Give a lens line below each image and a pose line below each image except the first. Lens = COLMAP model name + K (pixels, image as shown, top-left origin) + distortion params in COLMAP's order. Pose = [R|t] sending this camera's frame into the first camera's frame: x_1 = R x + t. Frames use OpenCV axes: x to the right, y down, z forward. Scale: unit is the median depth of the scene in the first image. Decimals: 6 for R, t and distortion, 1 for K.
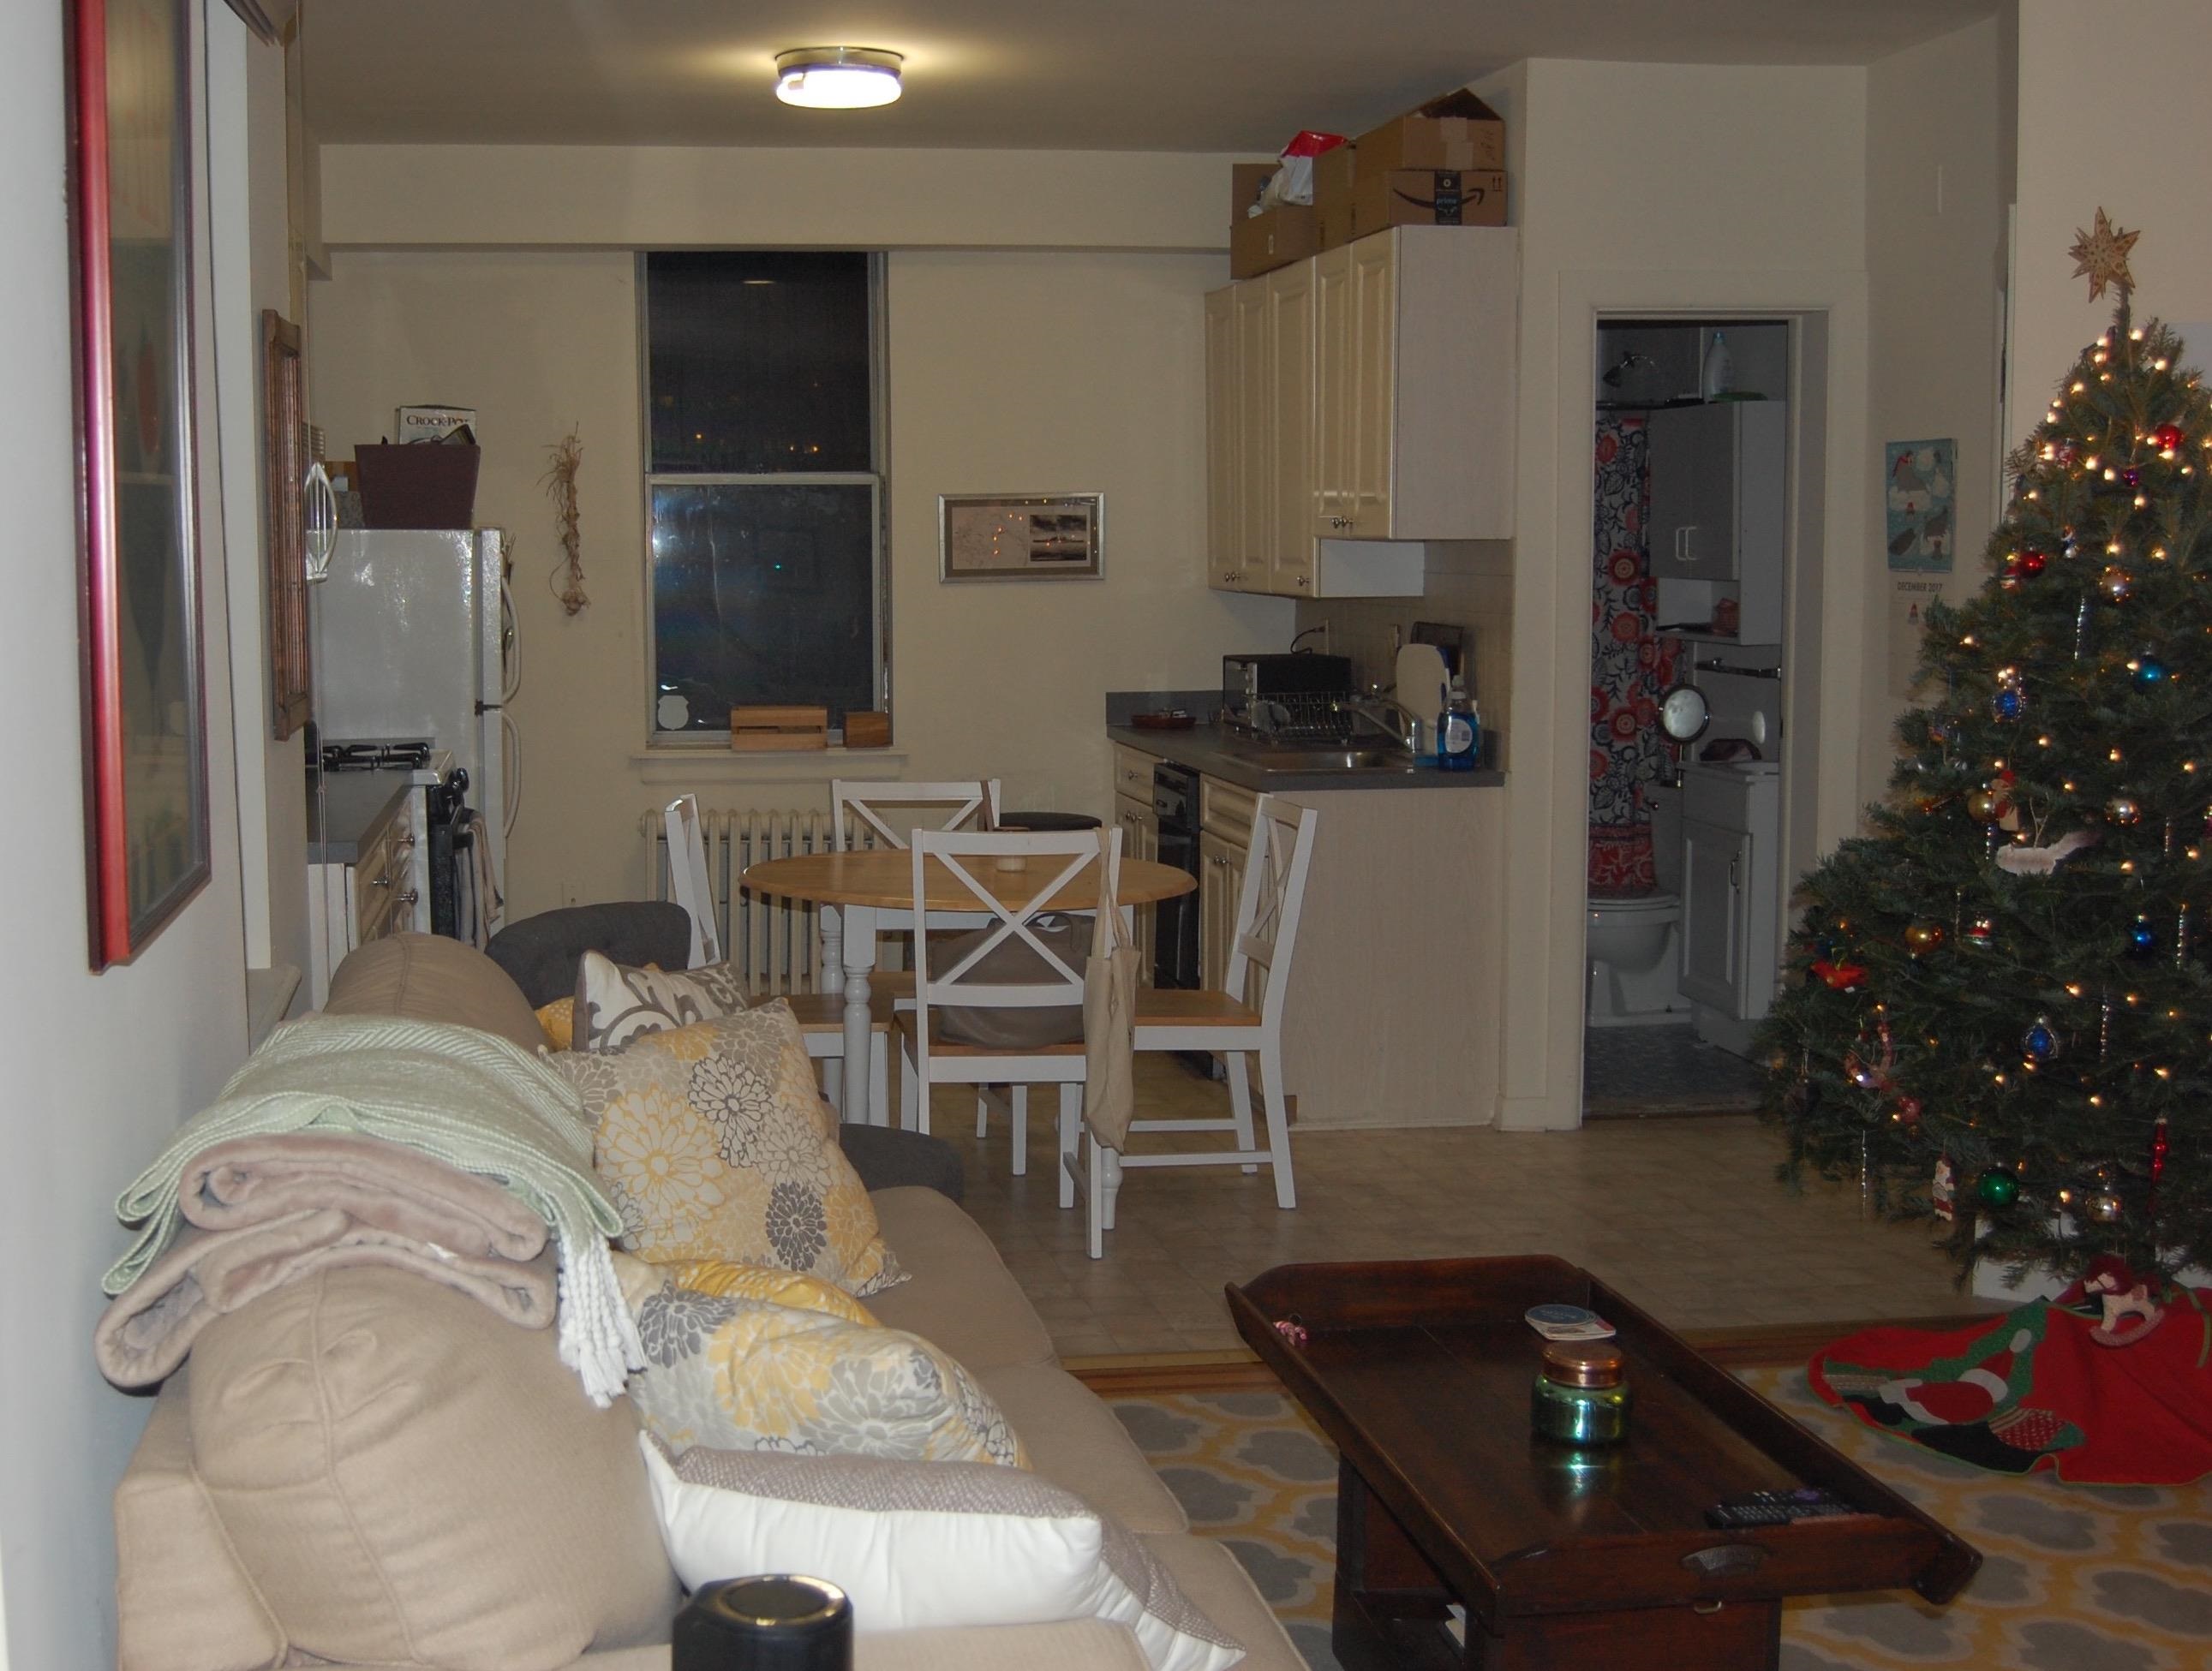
lens RADIAL K [[3055.4, 0, 1104.3], [0, 3055.4, 833.0], [0, 0, 1]] dist [-0.024415, 0.000000]
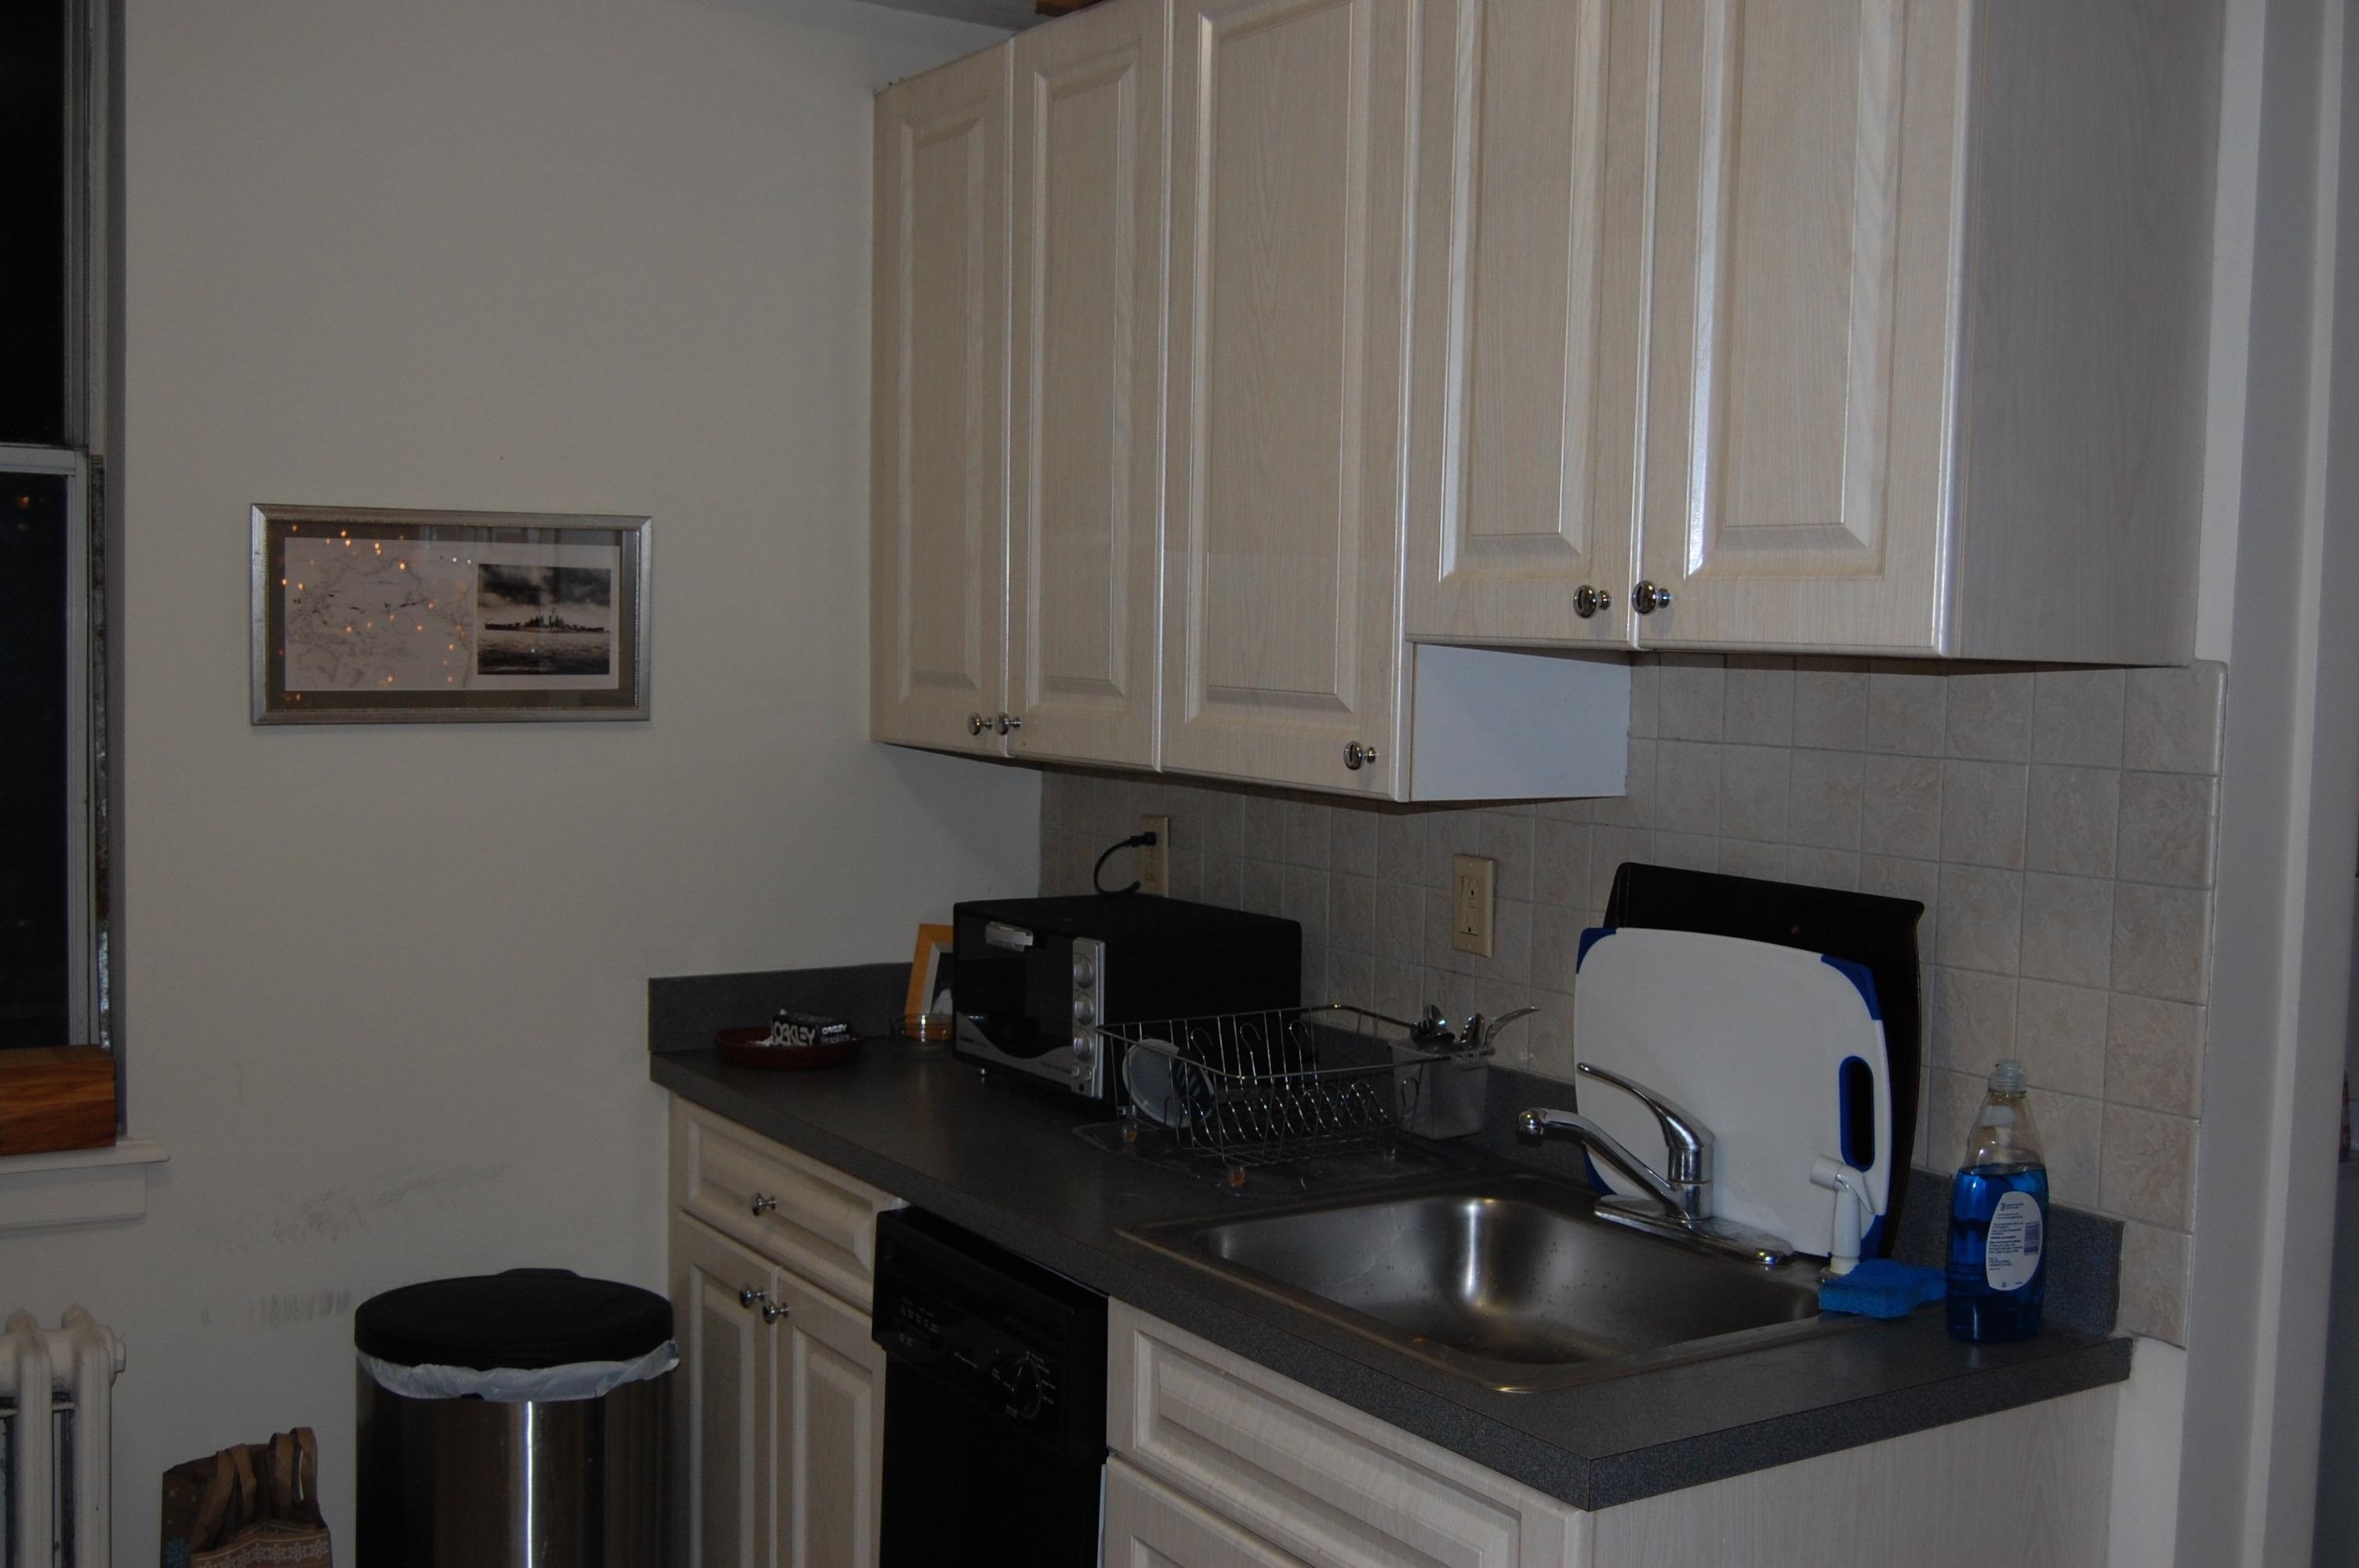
lens RADIAL K [[2472.0, 0, 1178.4], [0, 2472.0, 794.1], [0, 0, 1]] dist [-0.017953, 0.000000]
pose [[0.933614, 0.003706, 0.358262, -0.055864], [0.008382, 0.999447, -0.032184, -0.060879], [-0.358183, 0.033050, 0.933066, 0.650013]]
